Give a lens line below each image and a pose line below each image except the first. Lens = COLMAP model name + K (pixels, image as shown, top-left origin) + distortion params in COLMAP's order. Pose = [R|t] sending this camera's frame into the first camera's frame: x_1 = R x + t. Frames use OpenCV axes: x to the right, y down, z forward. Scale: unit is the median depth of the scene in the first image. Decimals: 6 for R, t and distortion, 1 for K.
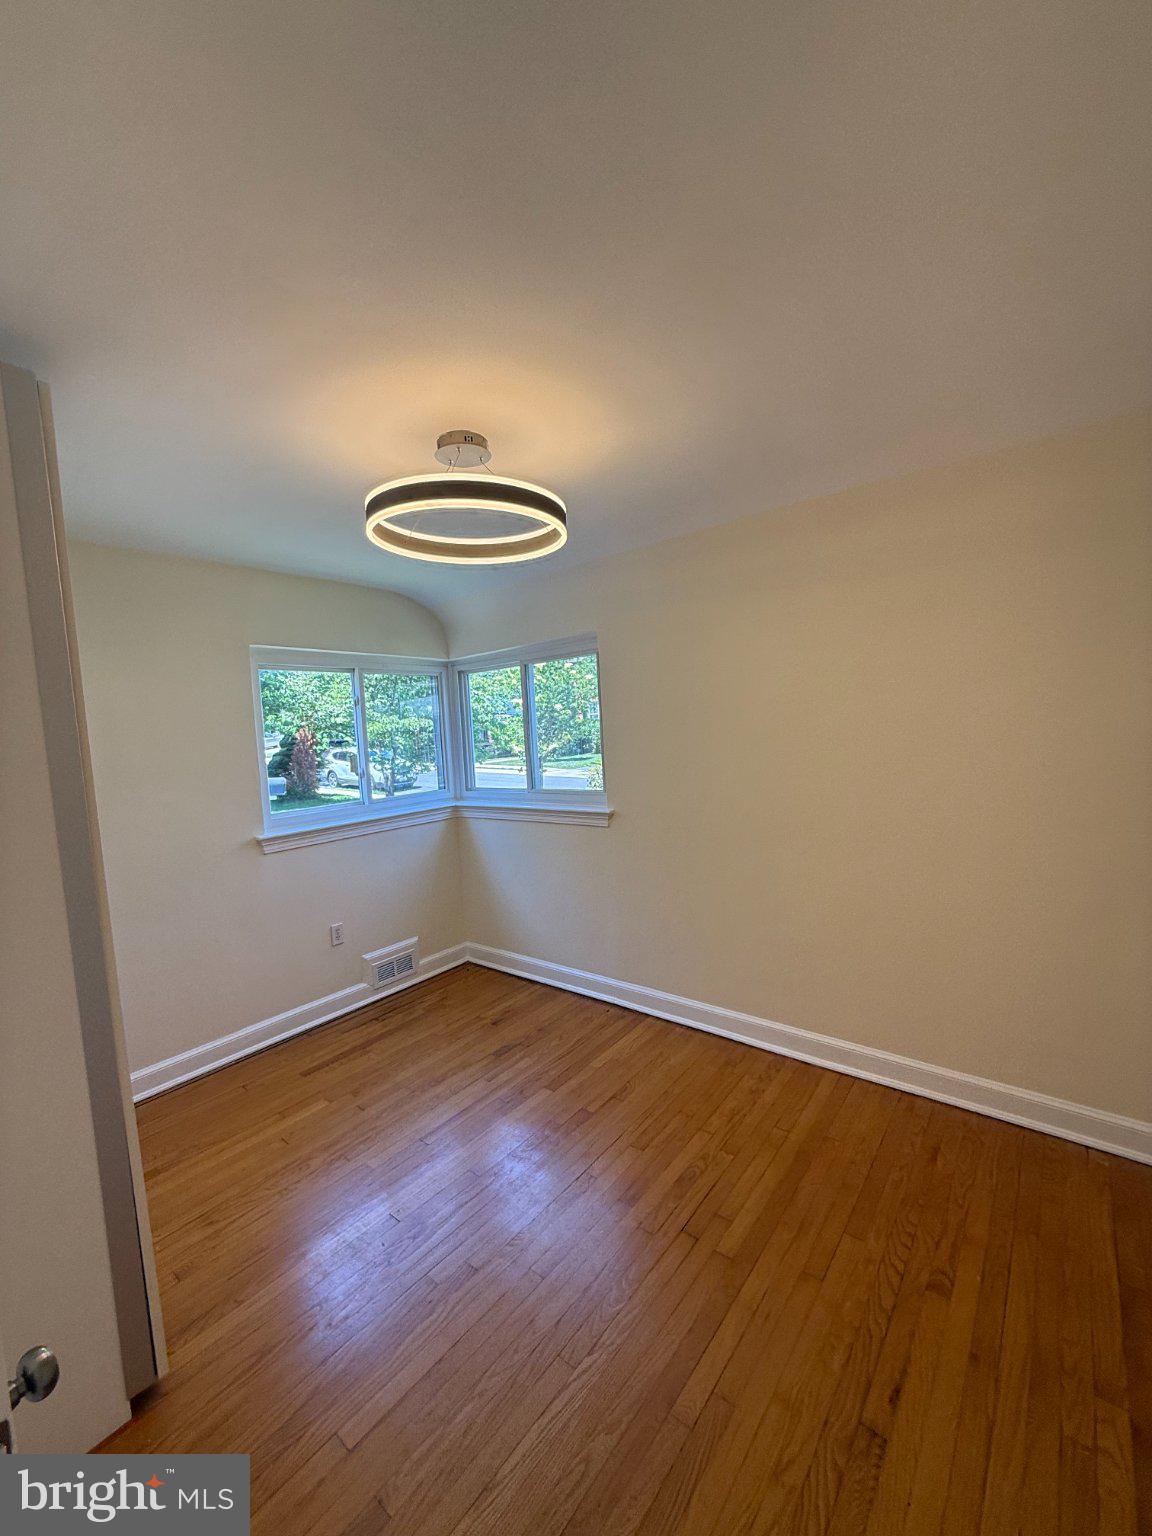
lens RADIAL K [[615.0, 0, 575.5], [0, 615.0, 759.0], [0, 0, 1]] dist [0.001766, 0.000281]
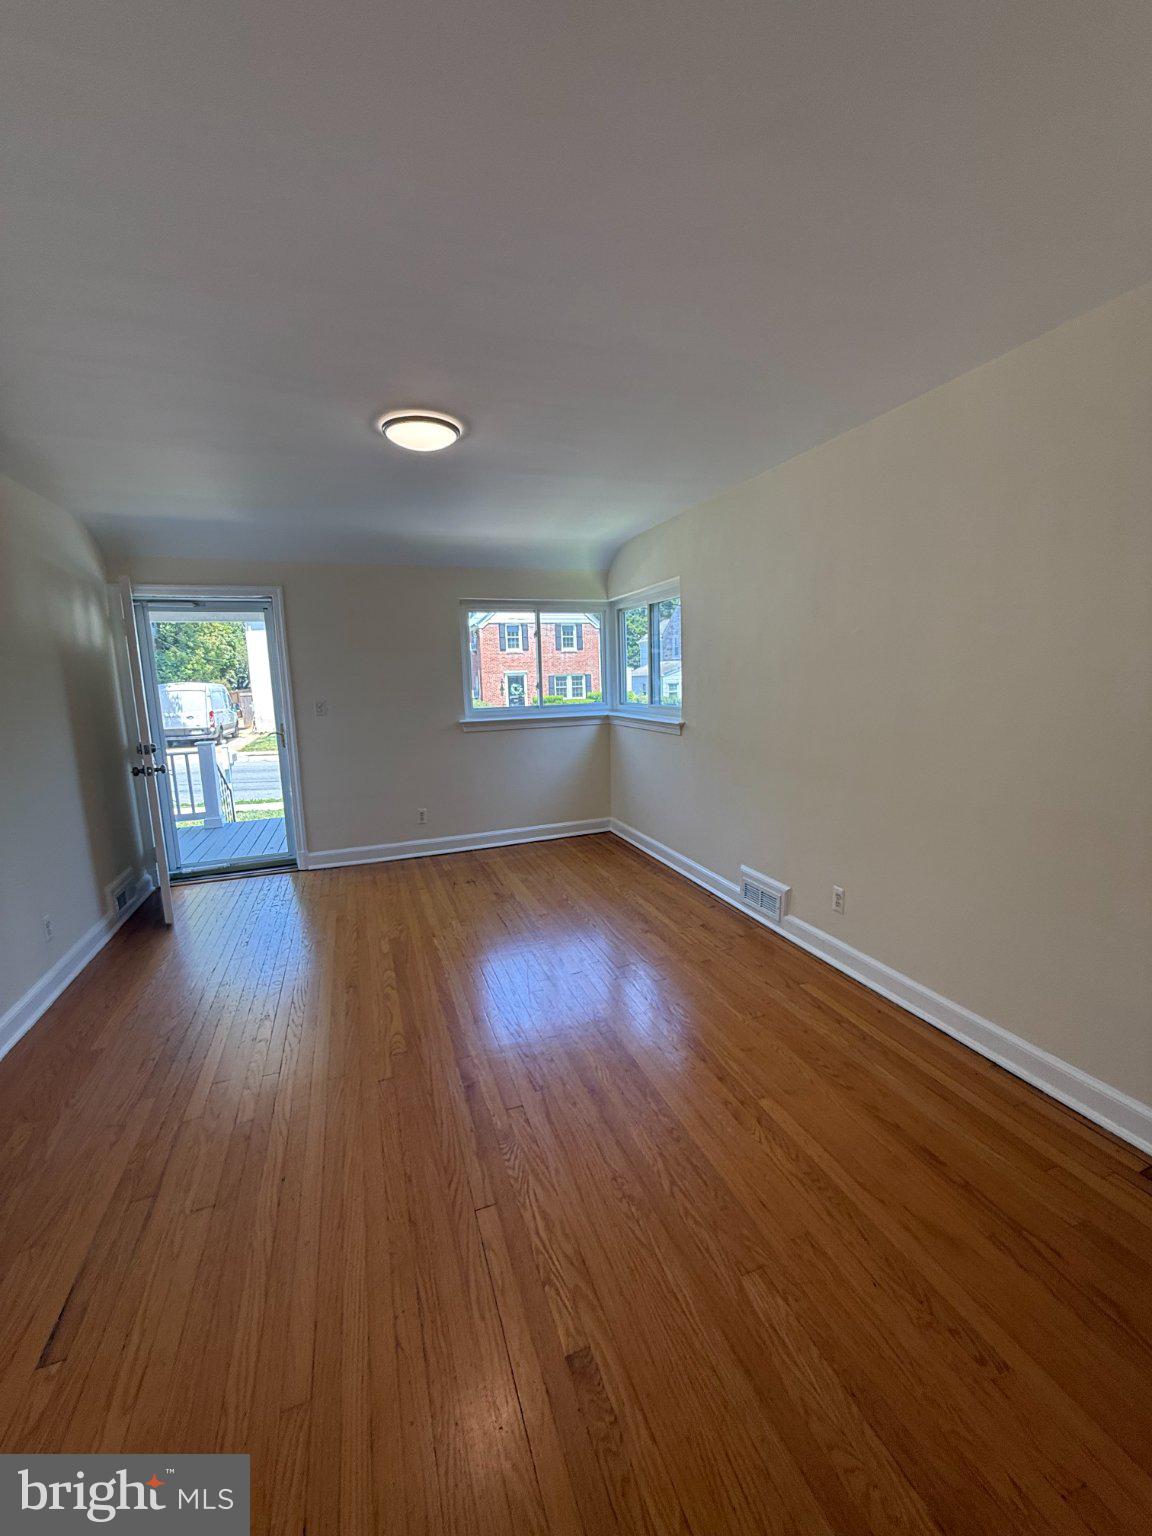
lens RADIAL K [[615.0, 0, 579.5], [0, 615.0, 768.4], [0, 0, 1]] dist [0.001766, 0.000281]
pose [[0.857796, 0.111479, -0.501756, 0.428446], [-0.047263, 0.989168, 0.138971, 0.009572], [0.511813, -0.095494, 0.853773, -0.162342]]
